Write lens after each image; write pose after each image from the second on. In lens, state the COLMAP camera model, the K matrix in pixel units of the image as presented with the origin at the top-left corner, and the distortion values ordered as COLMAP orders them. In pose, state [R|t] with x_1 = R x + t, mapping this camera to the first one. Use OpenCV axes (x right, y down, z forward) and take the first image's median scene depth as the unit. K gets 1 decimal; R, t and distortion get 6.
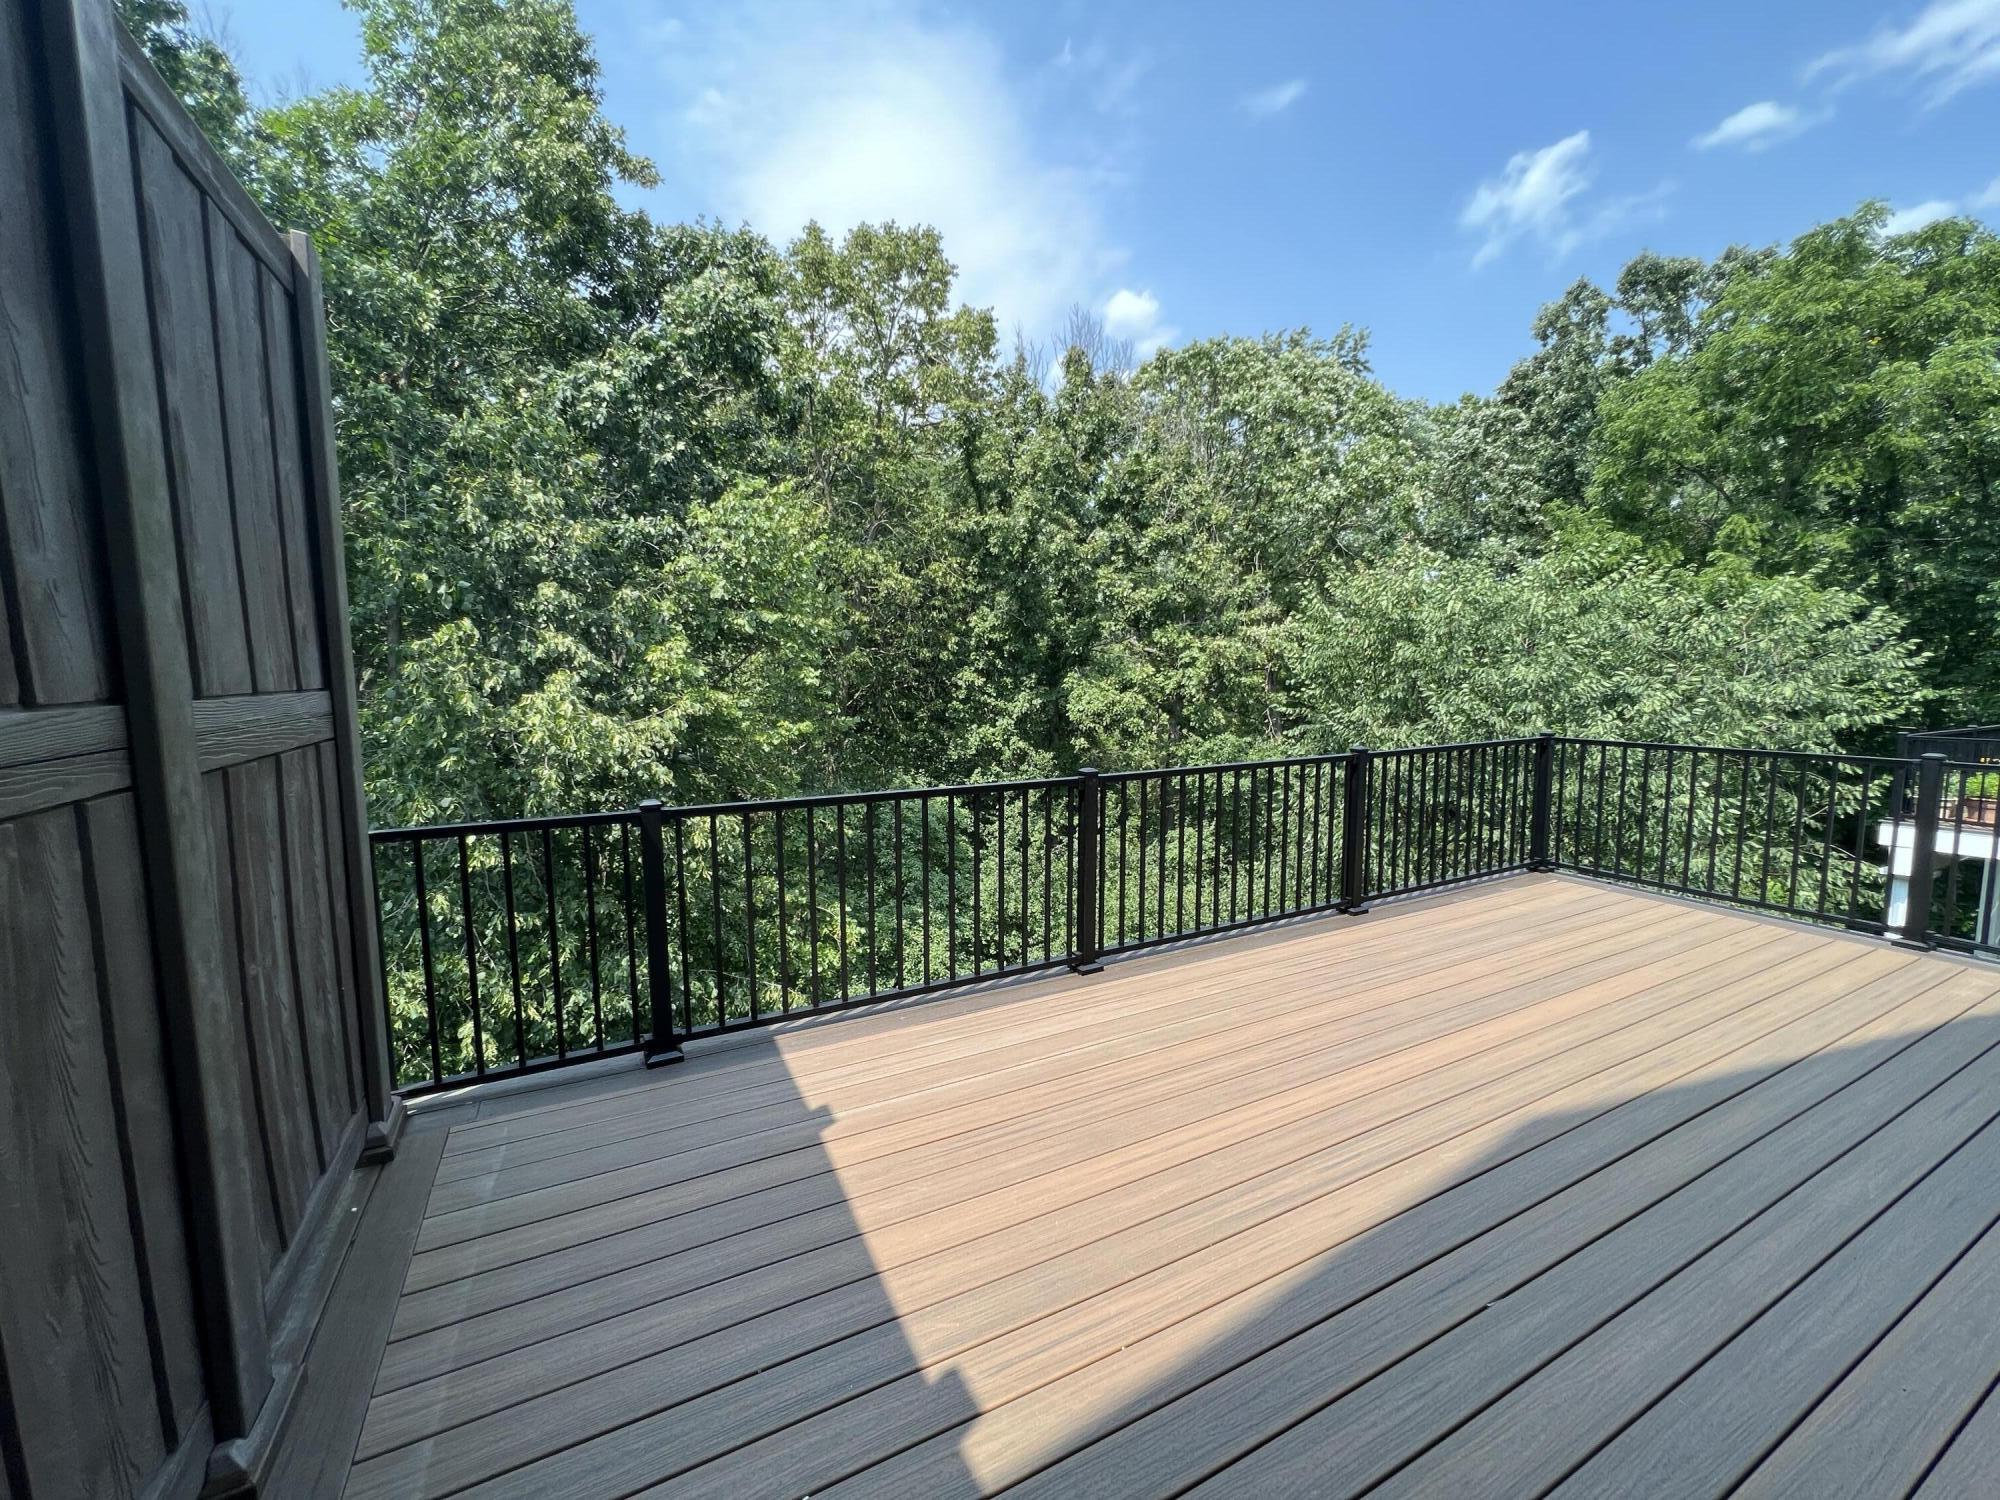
lens RADIAL K [[802.5, 0, 1004.6], [0, 802.5, 756.2], [0, 0, 1]] dist [-0.001736, 0.000910]
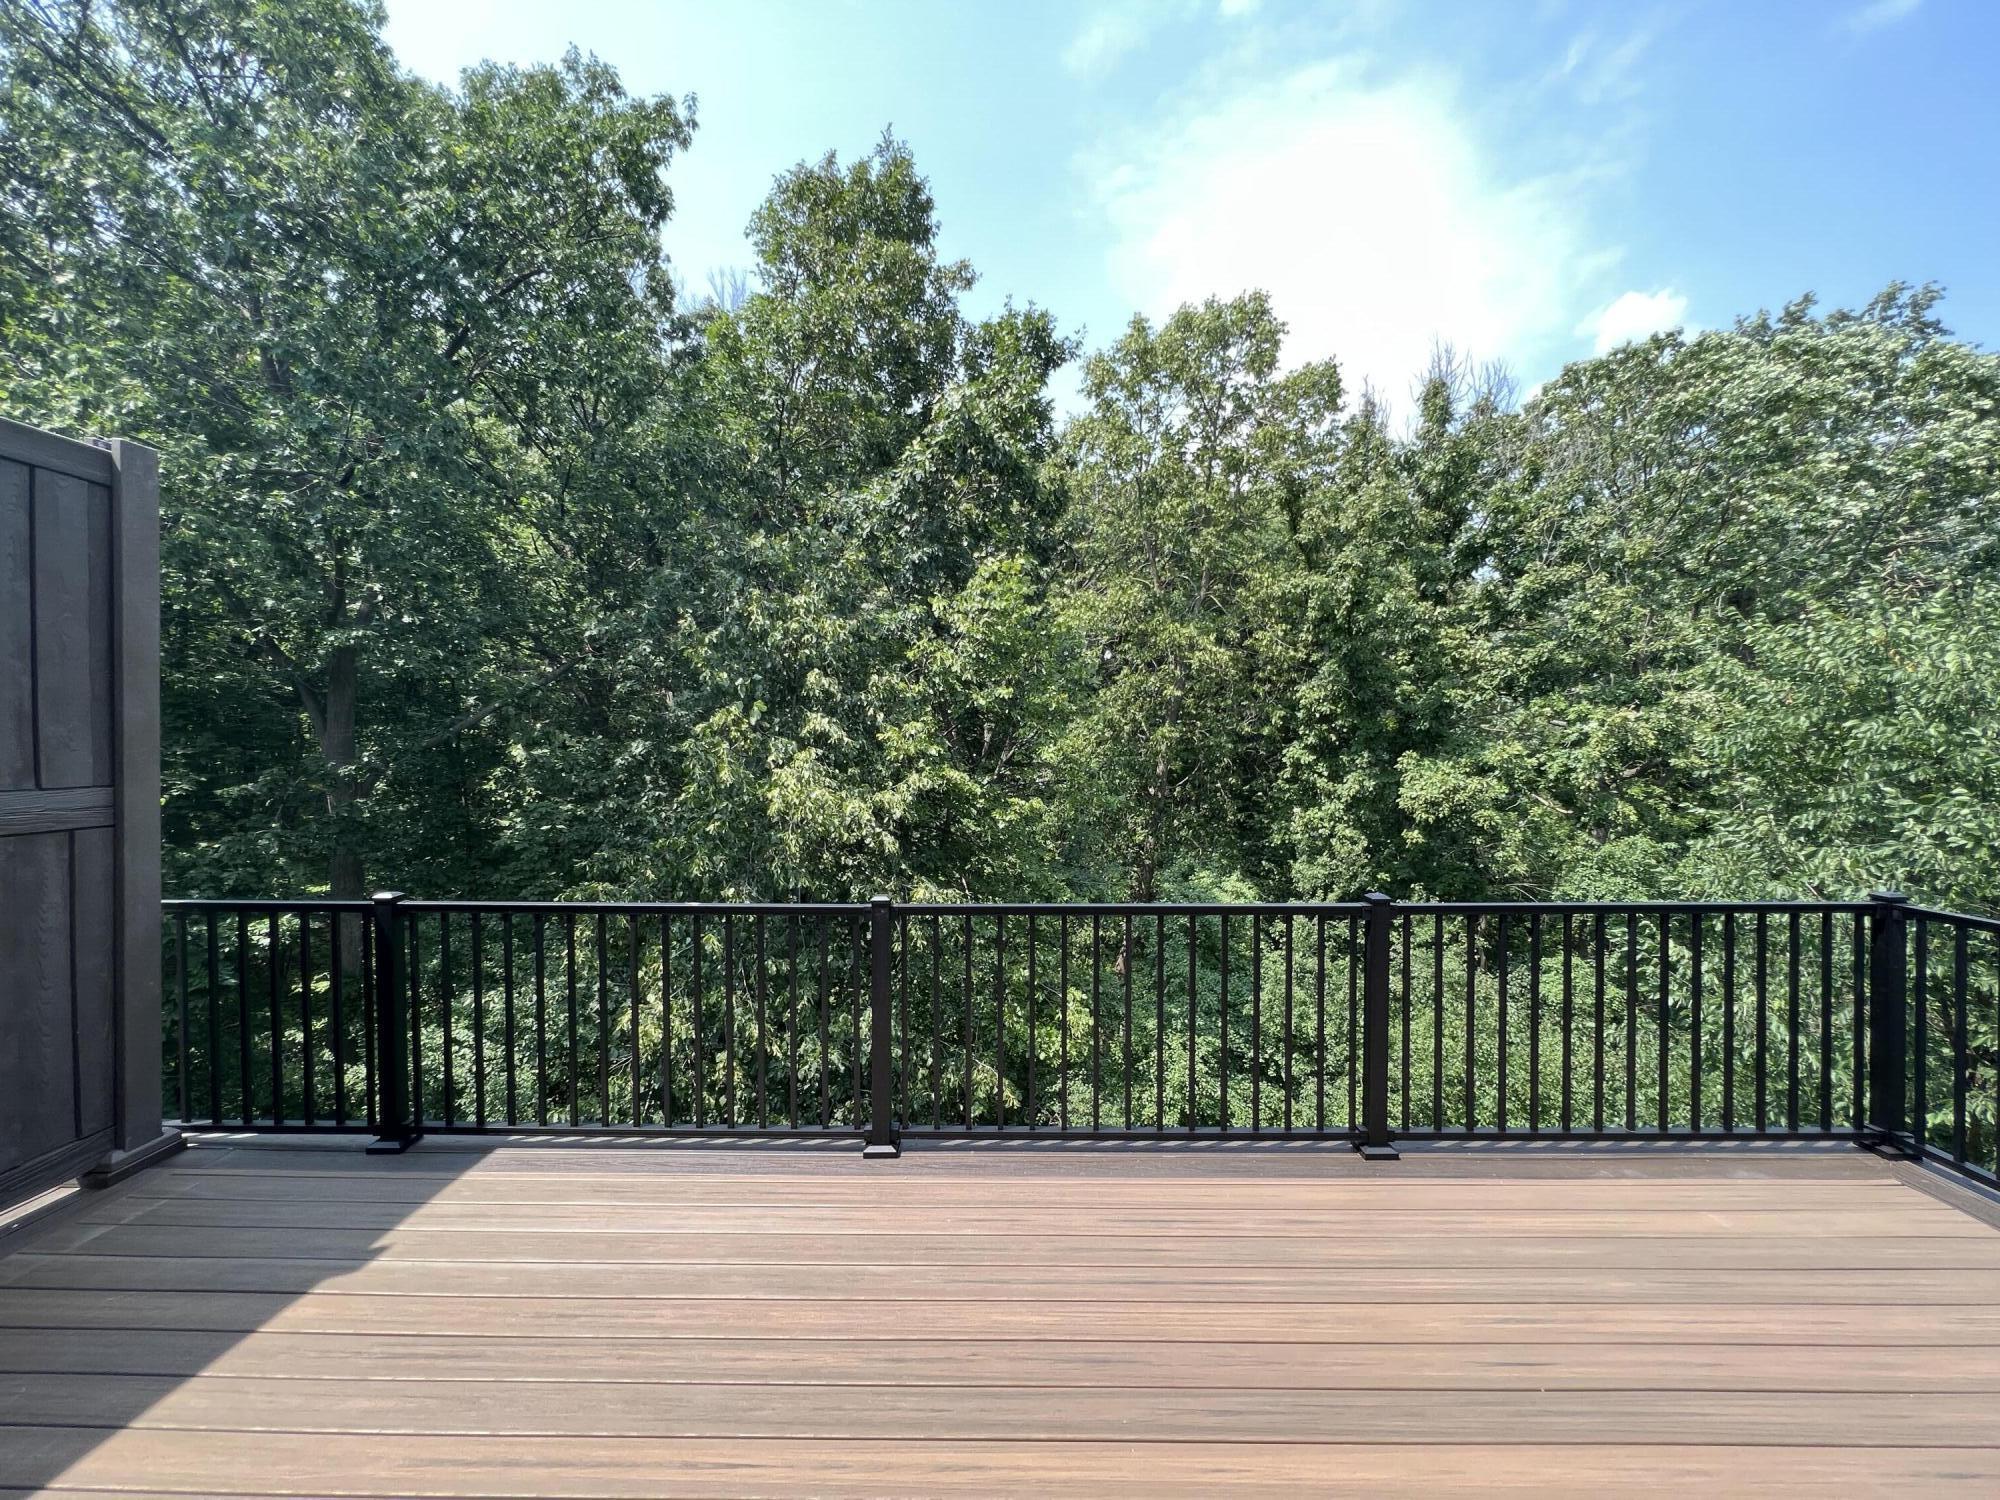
lens RADIAL K [[802.5, 0, 1004.6], [0, 802.5, 756.2], [0, 0, 1]] dist [-0.001736, 0.000910]
pose [[0.880784, 0.014827, -0.473286, 0.108669], [-0.056549, 0.995650, -0.074047, -0.012915], [0.470129, 0.091984, 0.877791, 0.062288]]
